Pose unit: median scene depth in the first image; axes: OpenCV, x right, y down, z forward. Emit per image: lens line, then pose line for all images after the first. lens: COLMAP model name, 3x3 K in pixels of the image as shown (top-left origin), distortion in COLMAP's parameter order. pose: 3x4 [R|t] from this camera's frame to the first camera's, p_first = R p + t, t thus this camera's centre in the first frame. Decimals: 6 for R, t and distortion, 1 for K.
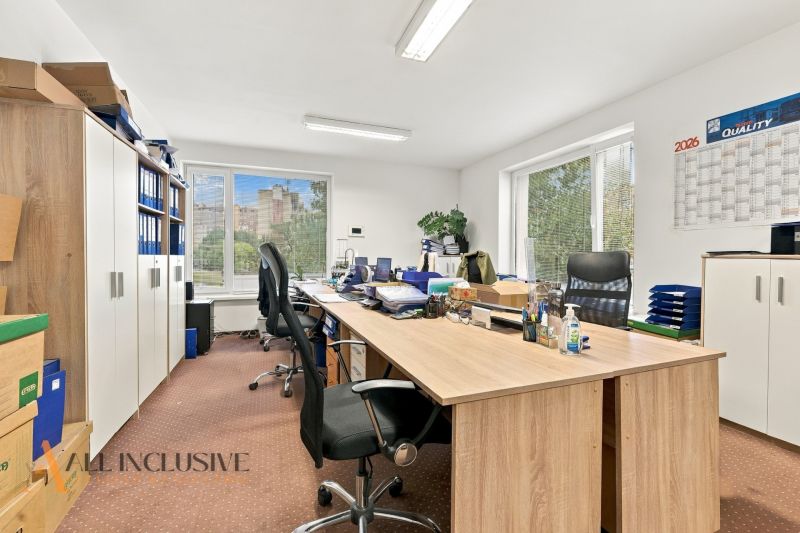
lens RADIAL K [[352.9, 0, 400.0], [0, 352.9, 266.5], [0, 0, 1]] dist [-0.000023, 0.000001]
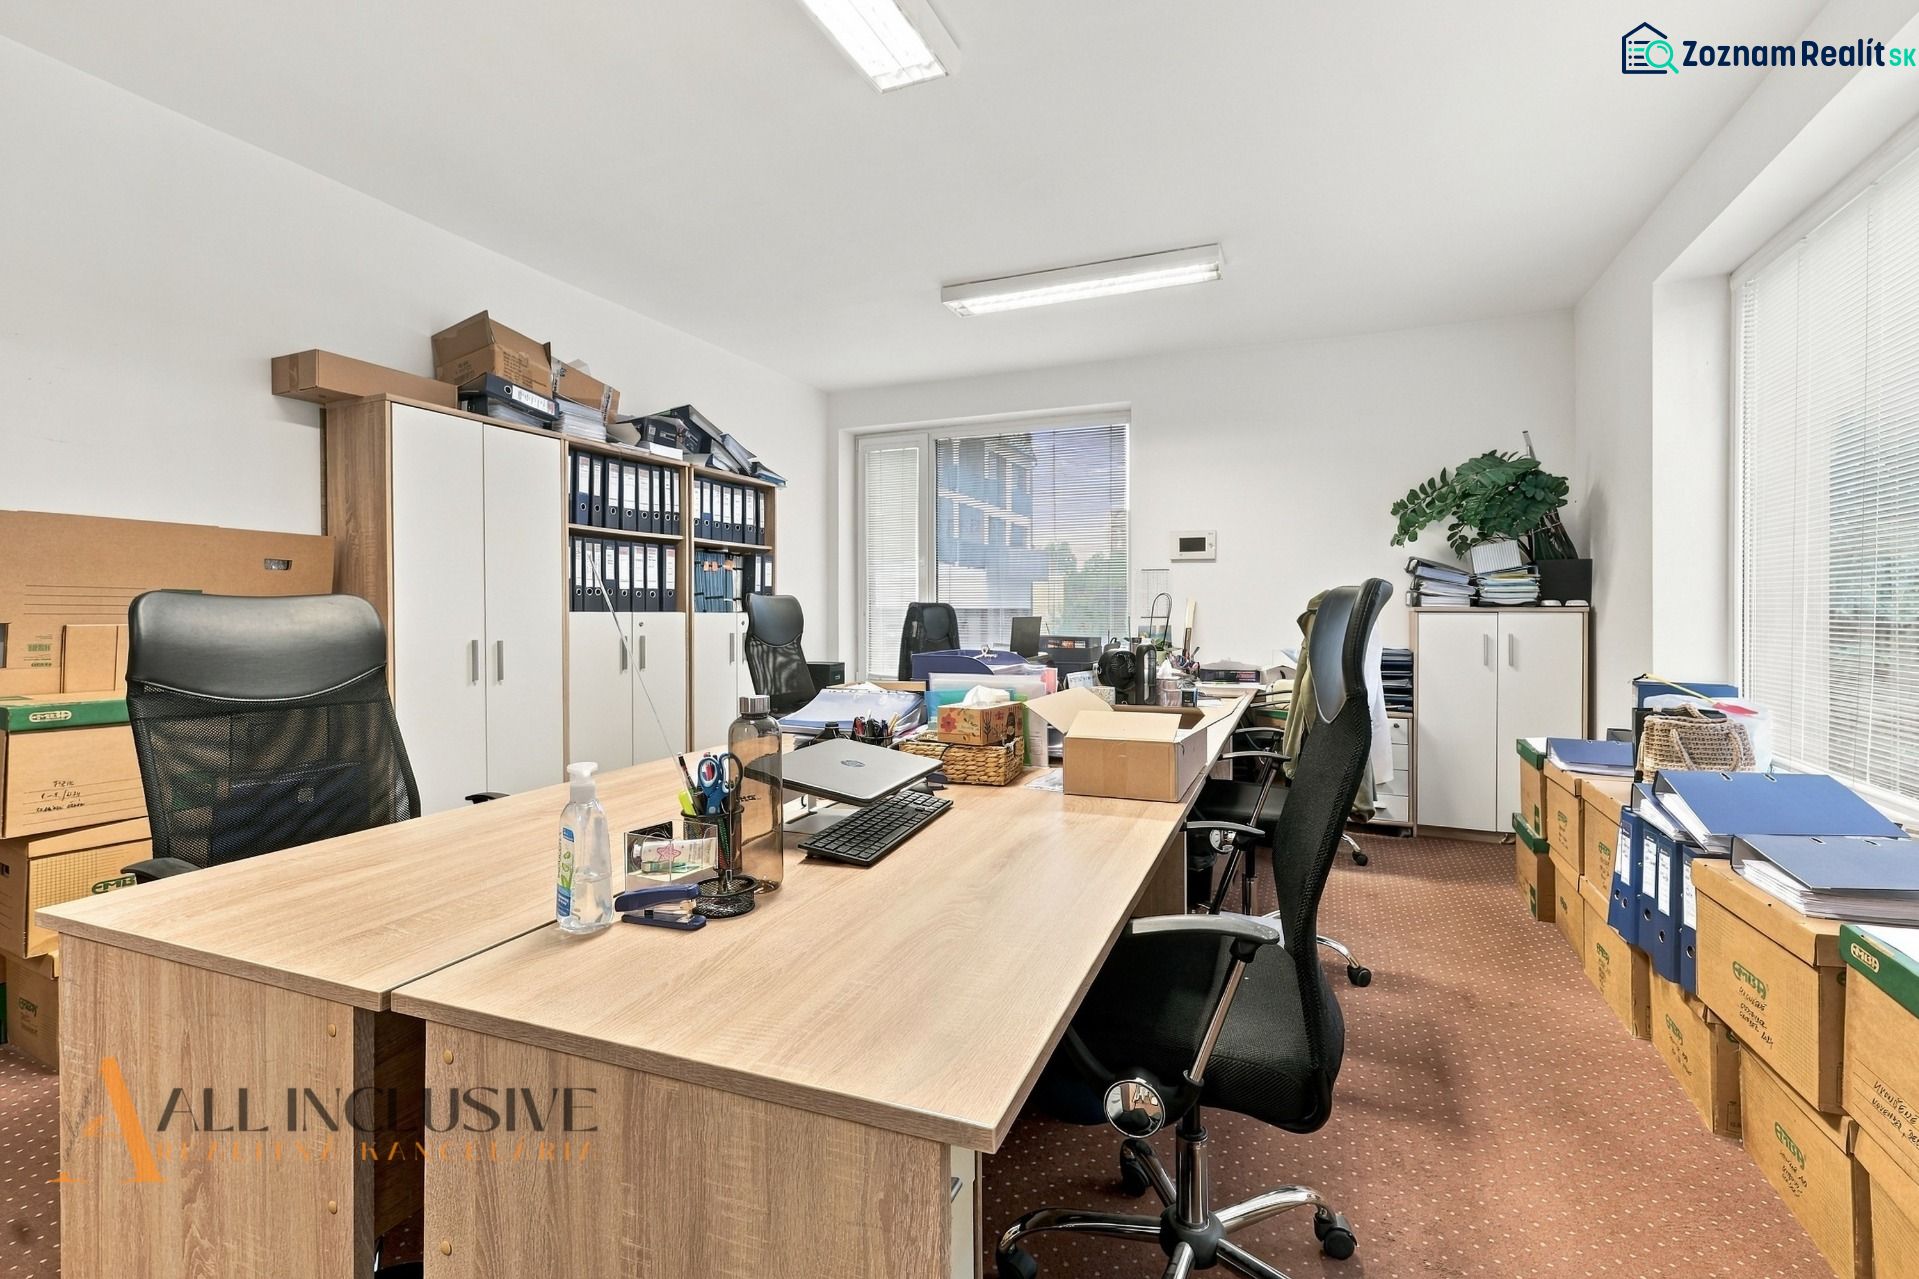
lens RADIAL K [[859.1, 0, 959.5], [0, 859.1, 639.5], [0, 0, 1]] dist [-0.000123, 0.000150]
pose [[0.729795, 0.015386, -0.683492, 0.542719], [-0.016039, 0.999857, 0.005381, -0.004356], [0.683477, 0.007036, 0.729938, 0.301009]]
